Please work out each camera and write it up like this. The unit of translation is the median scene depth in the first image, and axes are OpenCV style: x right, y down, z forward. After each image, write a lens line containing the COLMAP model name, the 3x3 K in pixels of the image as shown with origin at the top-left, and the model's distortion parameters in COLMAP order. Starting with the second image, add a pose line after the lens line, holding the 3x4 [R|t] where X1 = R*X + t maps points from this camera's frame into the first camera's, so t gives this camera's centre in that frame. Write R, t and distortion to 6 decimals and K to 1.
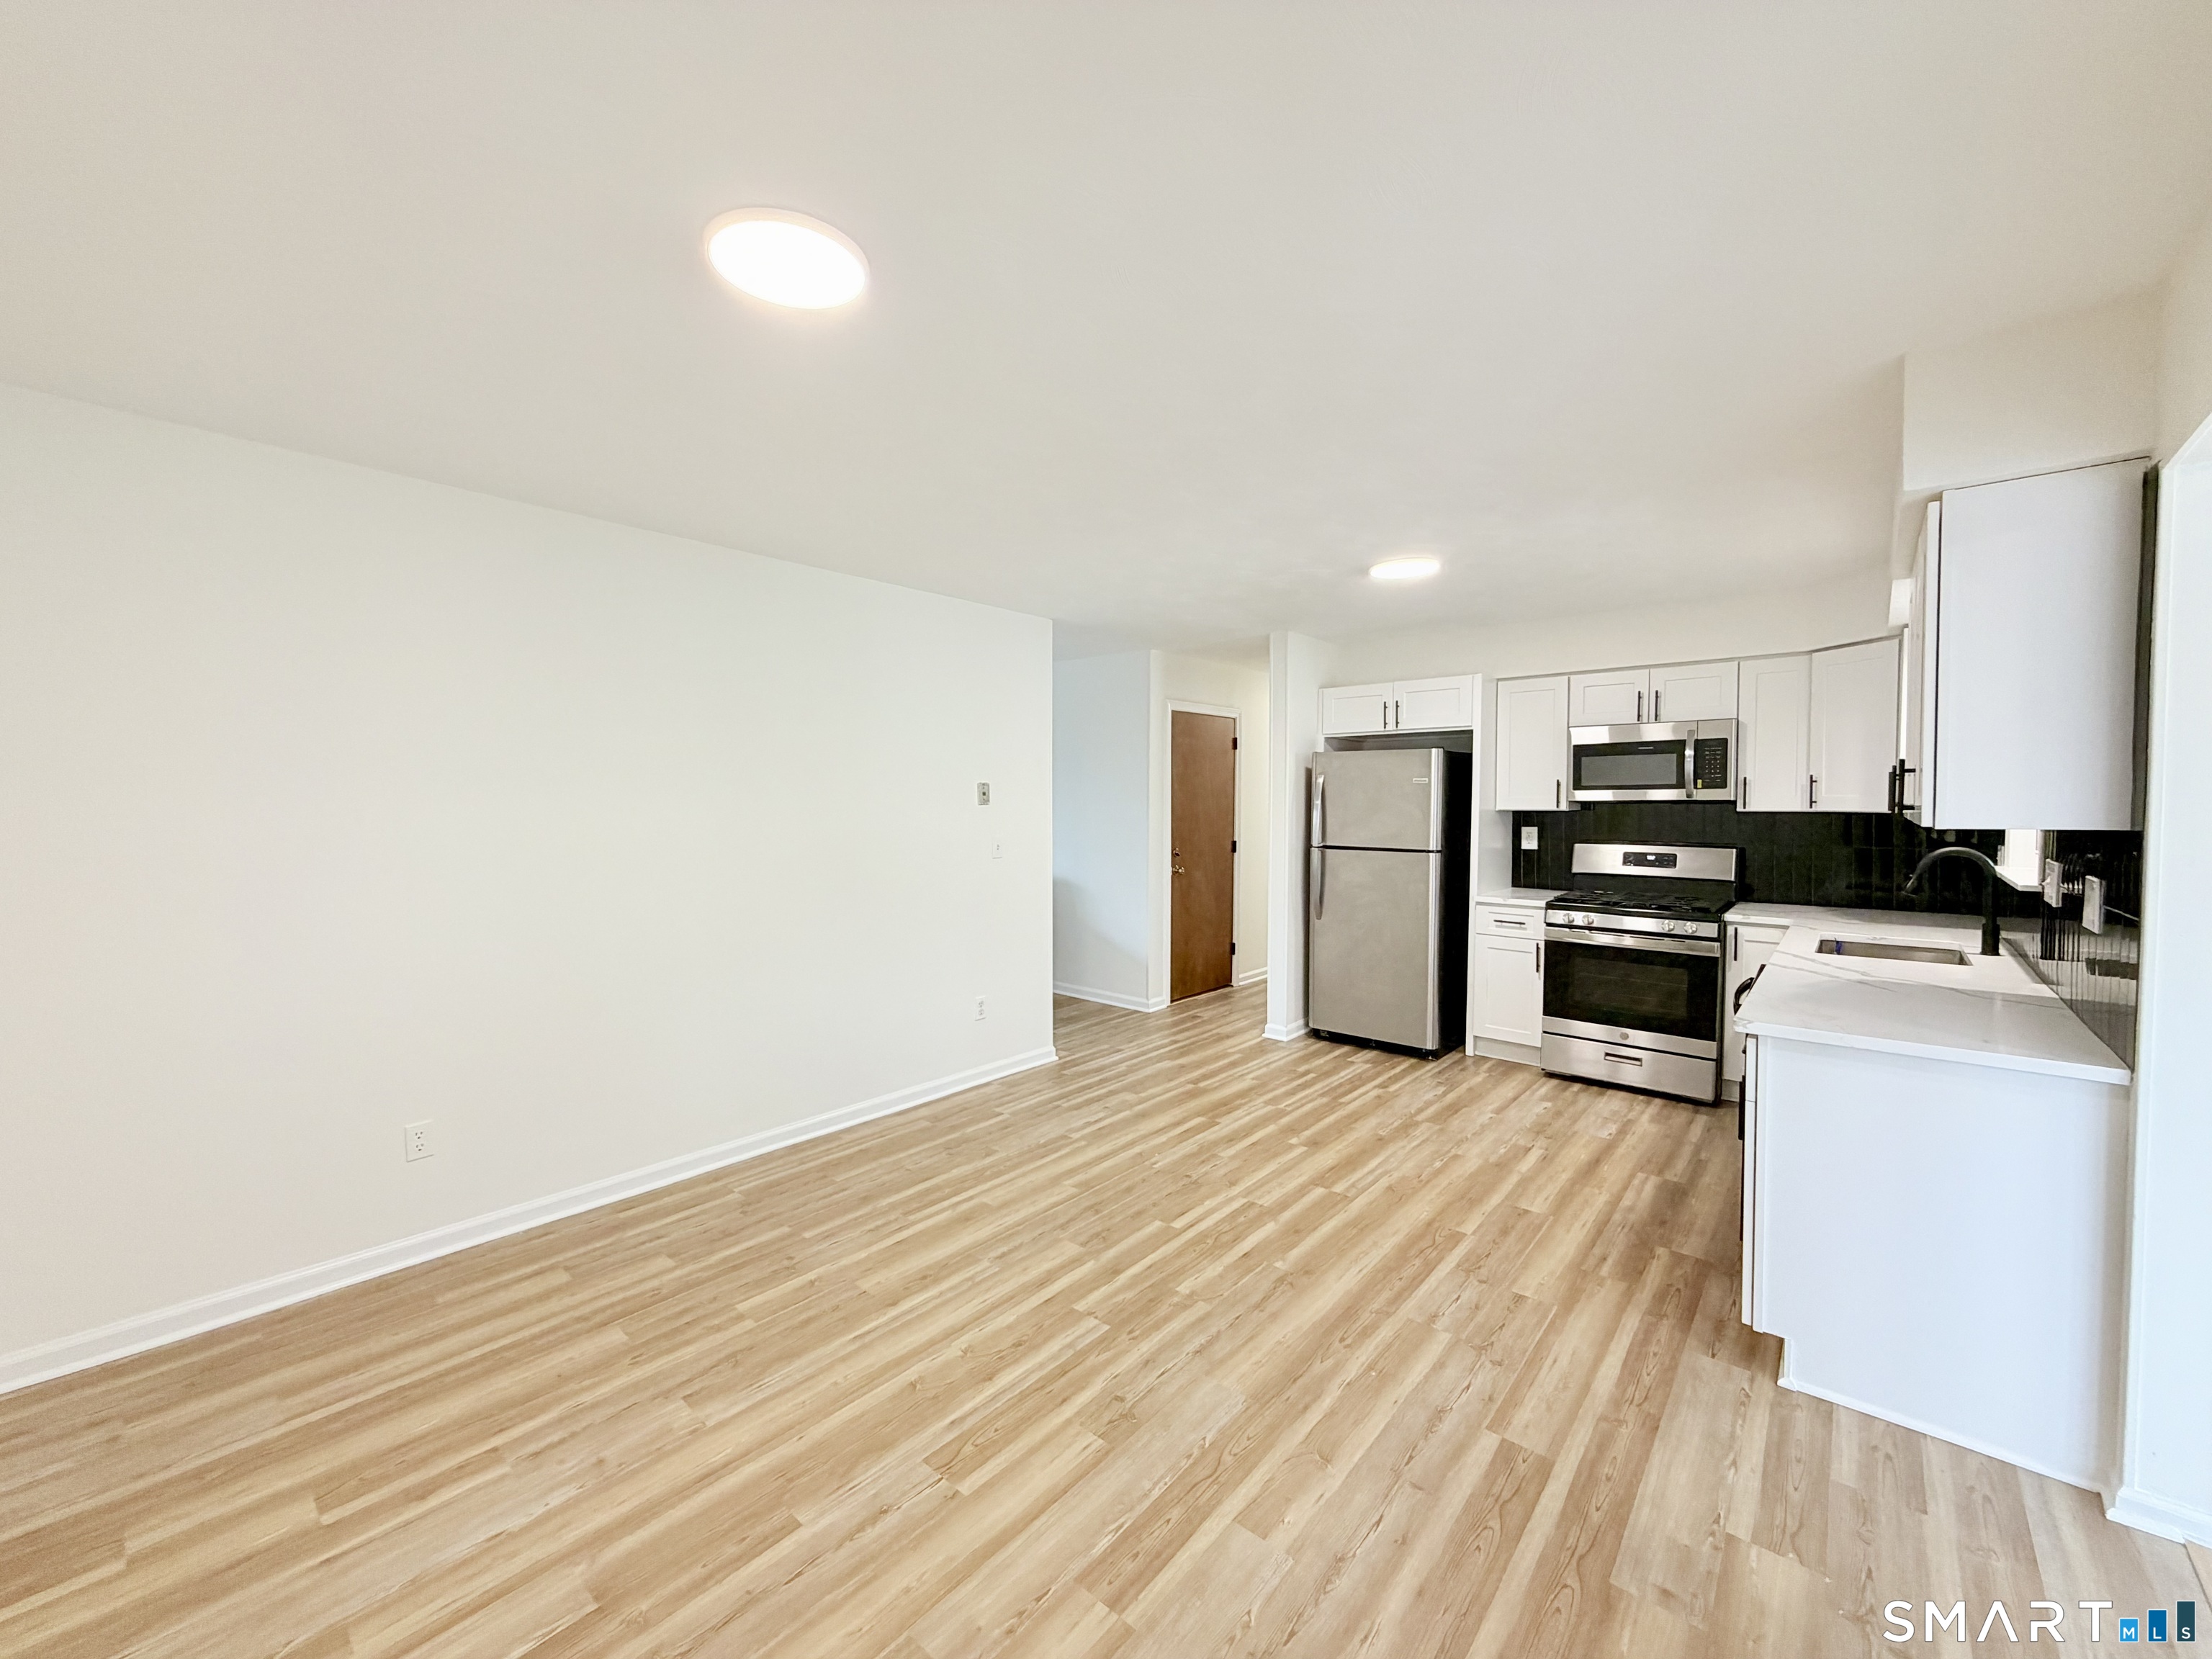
lens RADIAL K [[877.4, 0, 1102.6], [0, 877.4, 829.0], [0, 0, 1]] dist [-0.004036, -0.000137]
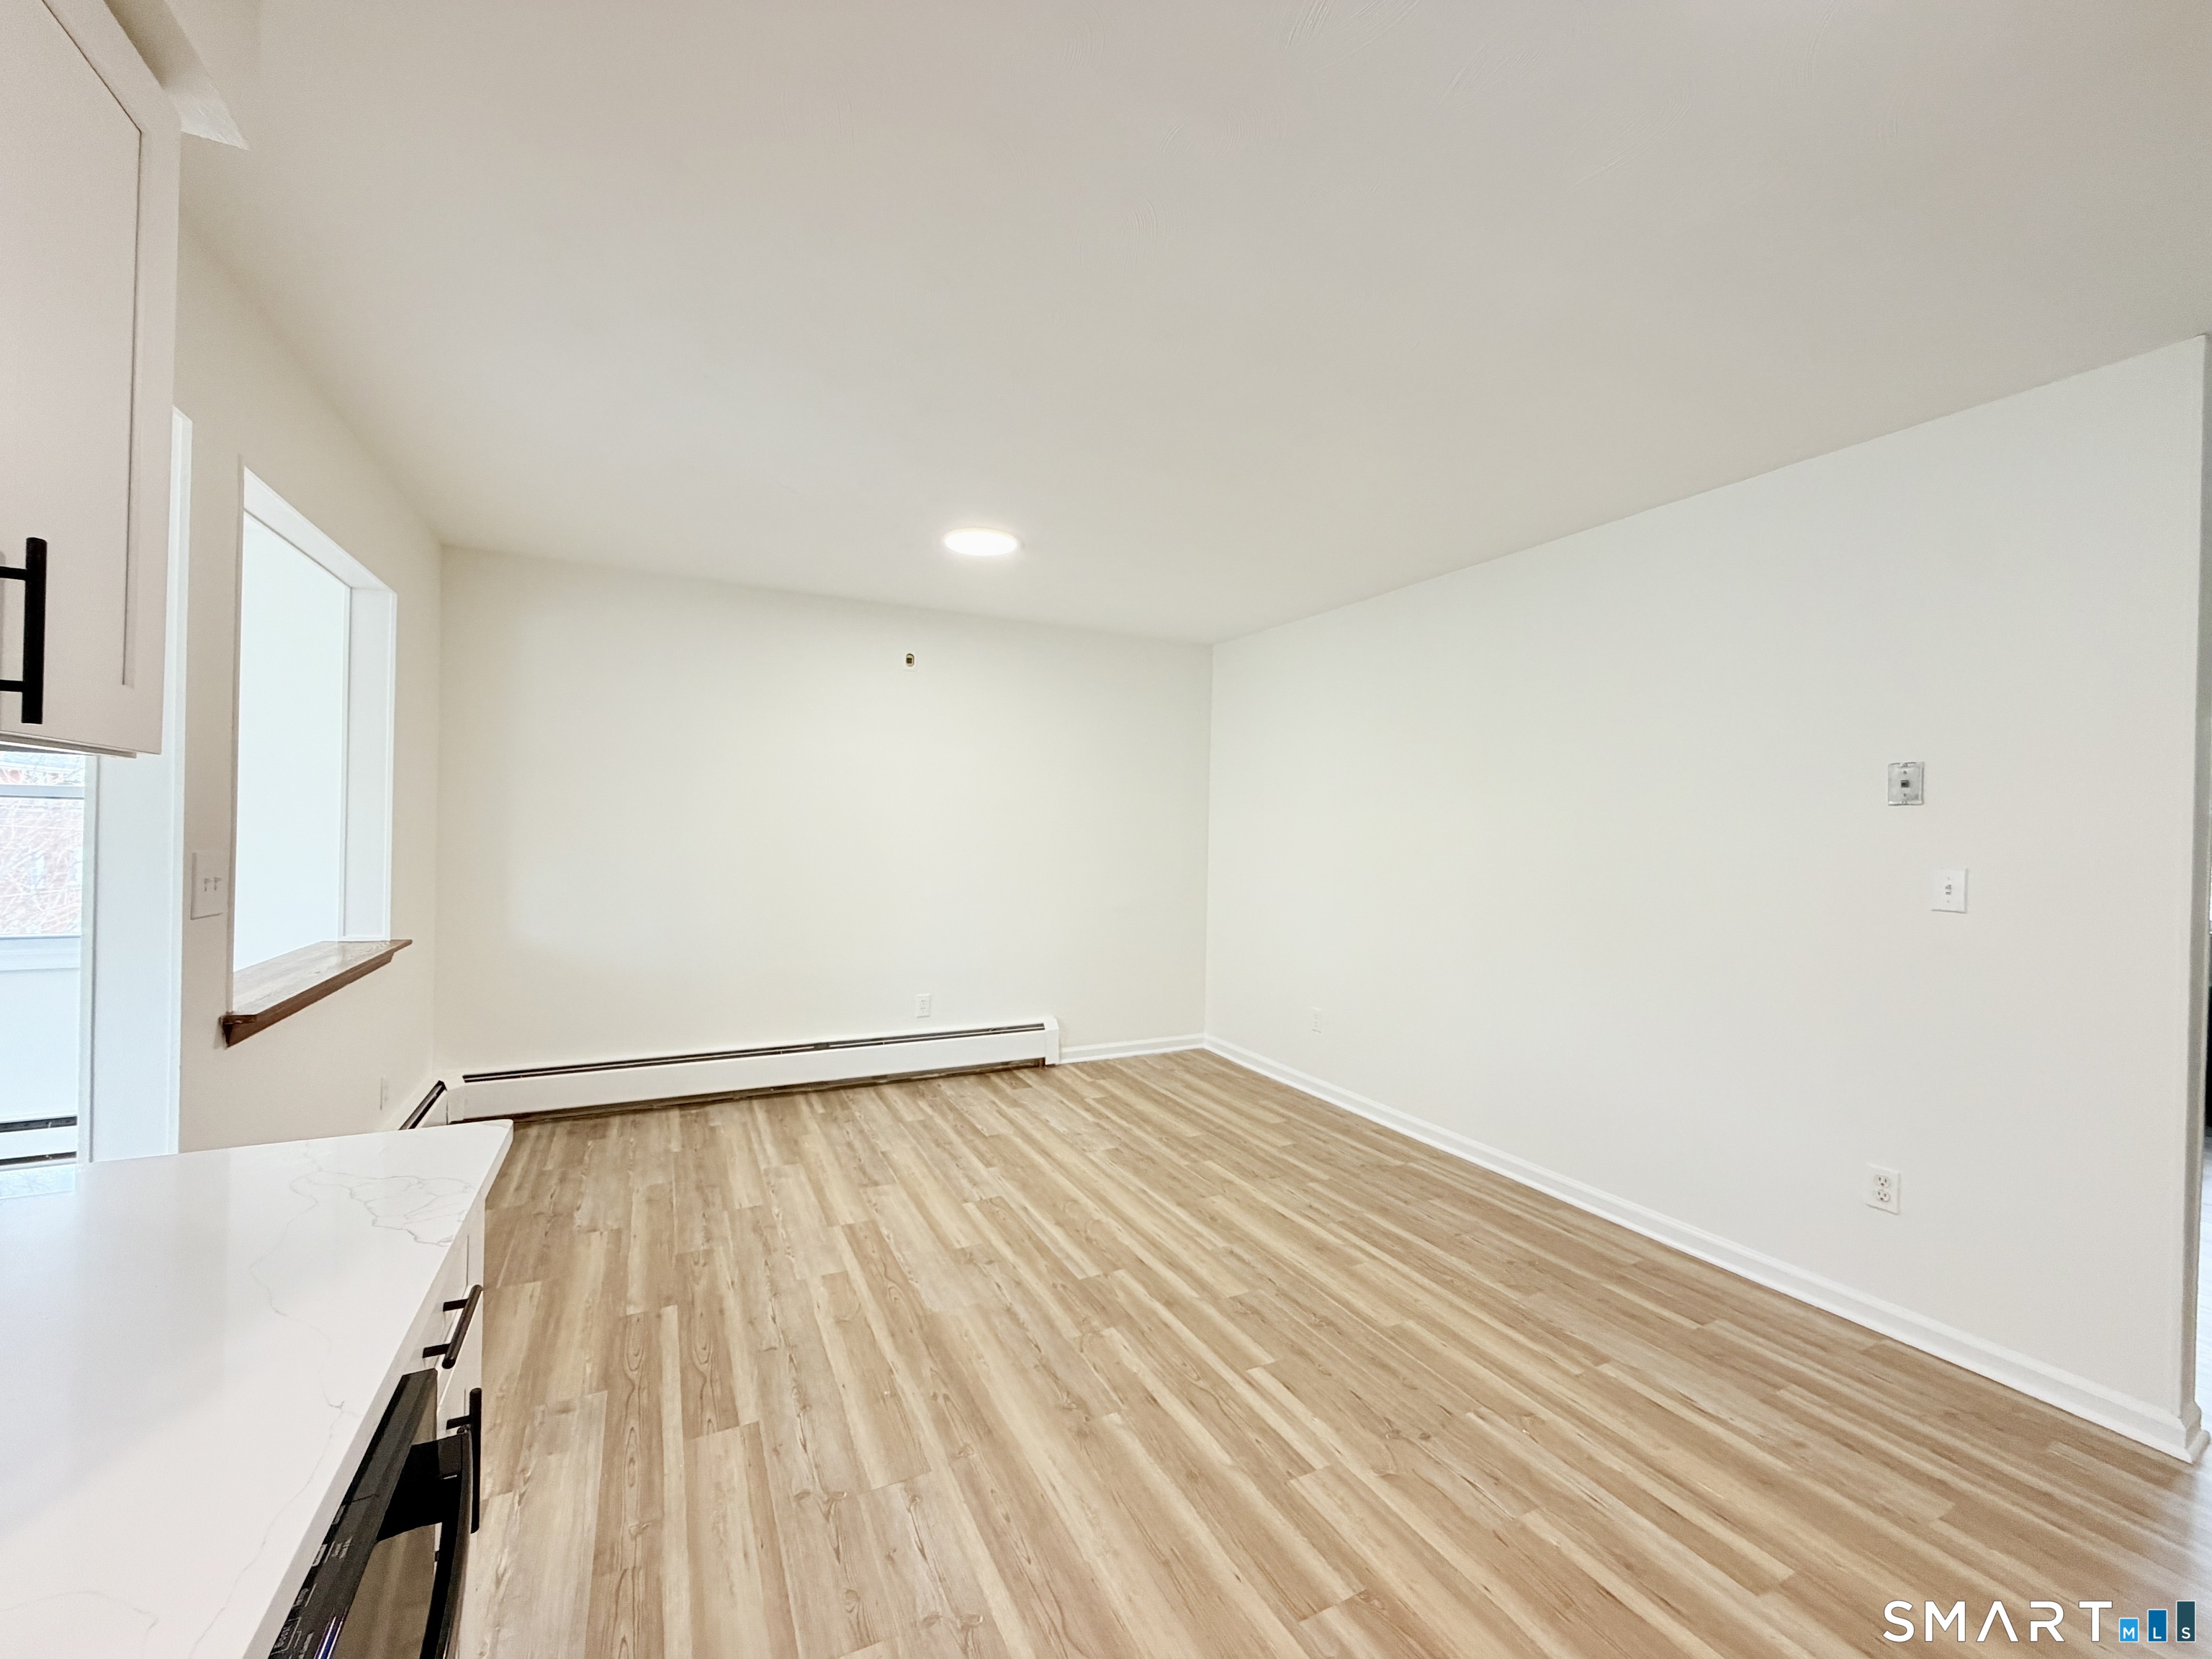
lens RADIAL K [[877.4, 0, 1102.6], [0, 877.4, 829.0], [0, 0, 1]] dist [-0.004036, -0.000137]
pose [[-0.378787, -0.006754, -0.925459, 0.974334], [-0.047462, 0.998799, 0.012137, 0.004176], [0.924266, 0.048521, -0.378653, 1.377587]]
